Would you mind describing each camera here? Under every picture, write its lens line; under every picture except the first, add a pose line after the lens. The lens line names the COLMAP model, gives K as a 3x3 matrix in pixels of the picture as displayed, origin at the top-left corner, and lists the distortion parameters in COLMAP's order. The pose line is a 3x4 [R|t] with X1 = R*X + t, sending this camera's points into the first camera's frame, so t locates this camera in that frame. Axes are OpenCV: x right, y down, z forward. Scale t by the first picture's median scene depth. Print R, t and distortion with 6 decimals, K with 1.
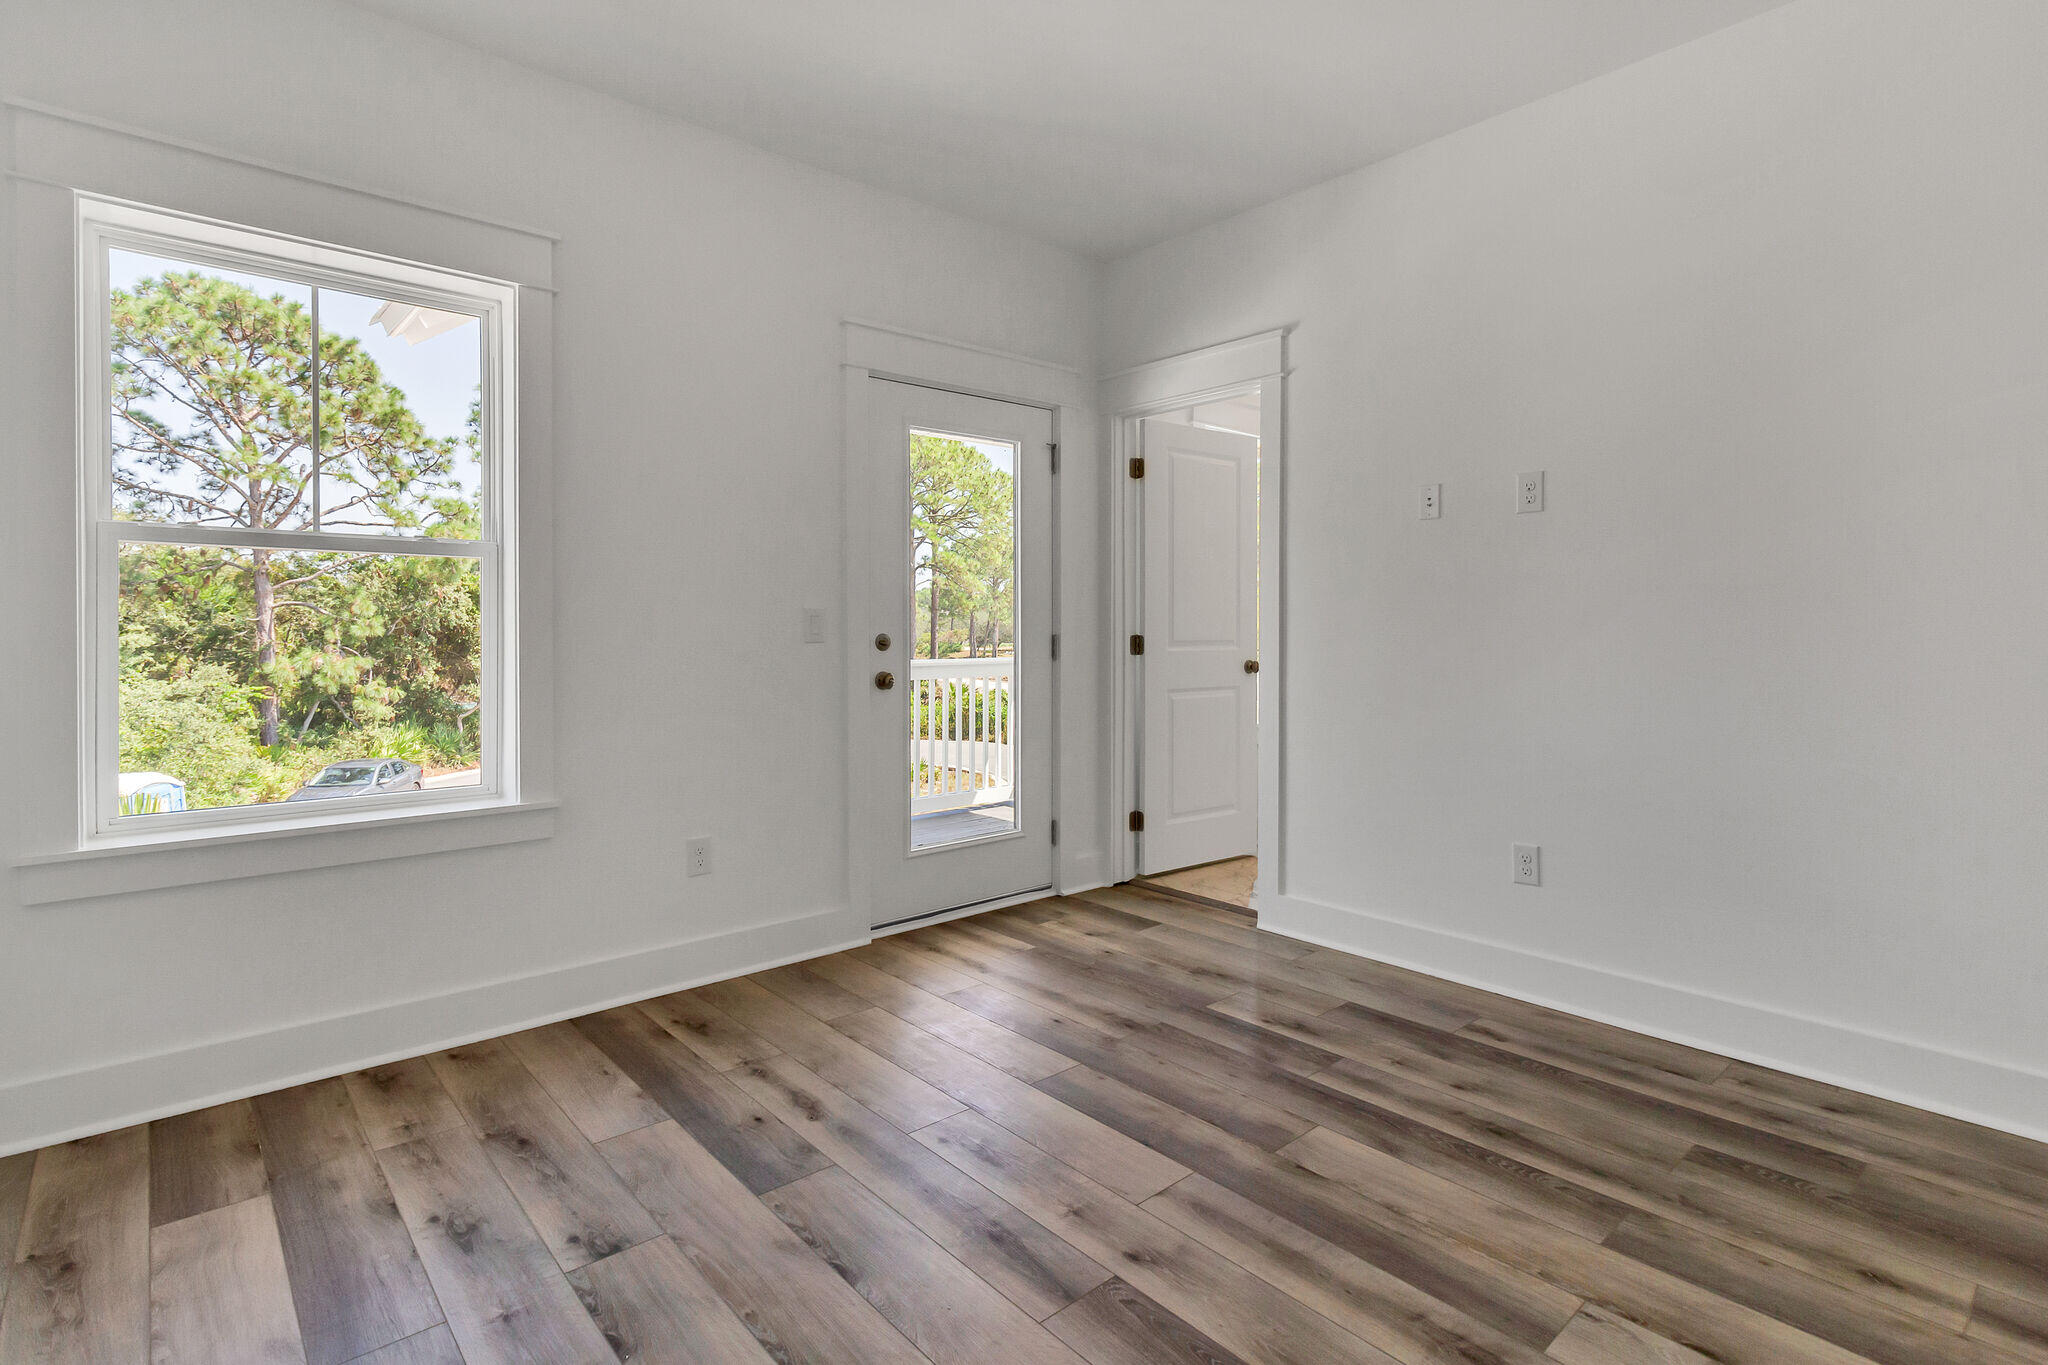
lens RADIAL K [[984.1, 0, 1029.8], [0, 984.1, 637.3], [0, 0, 1]] dist [-0.001691, 0.000175]
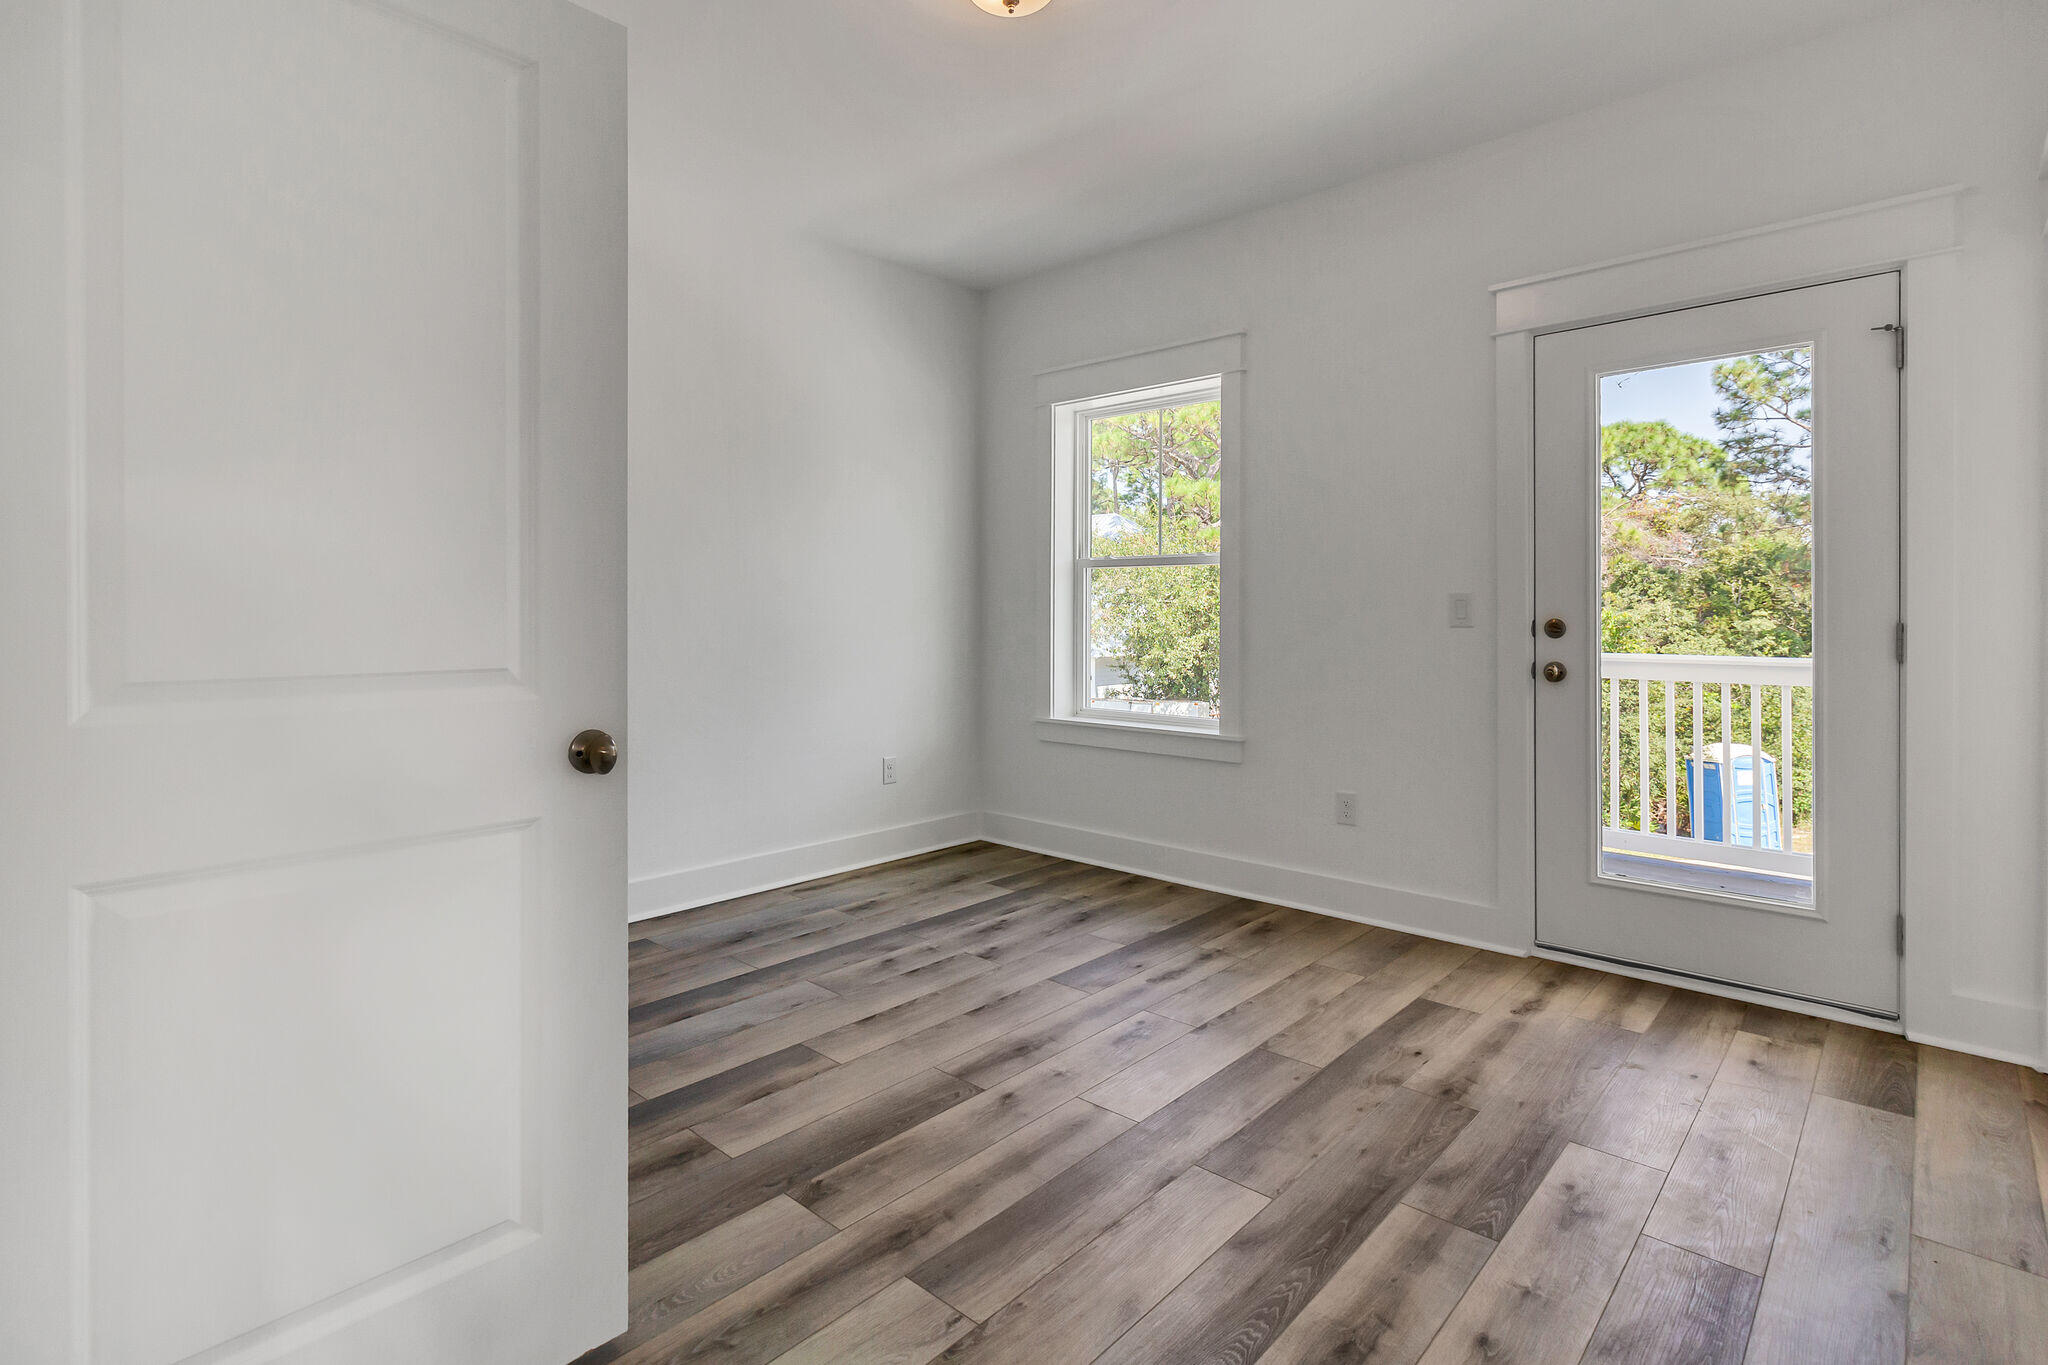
lens RADIAL K [[1017.3, 0, 1050.0], [0, 1017.3, 632.7], [0, 0, 1]] dist [0.000332, 0.000243]
pose [[0.125360, 0.020215, -0.991905, 0.938167], [-0.011527, 0.999755, 0.018918, -0.005347], [0.992044, 0.009062, 0.125563, 0.576202]]
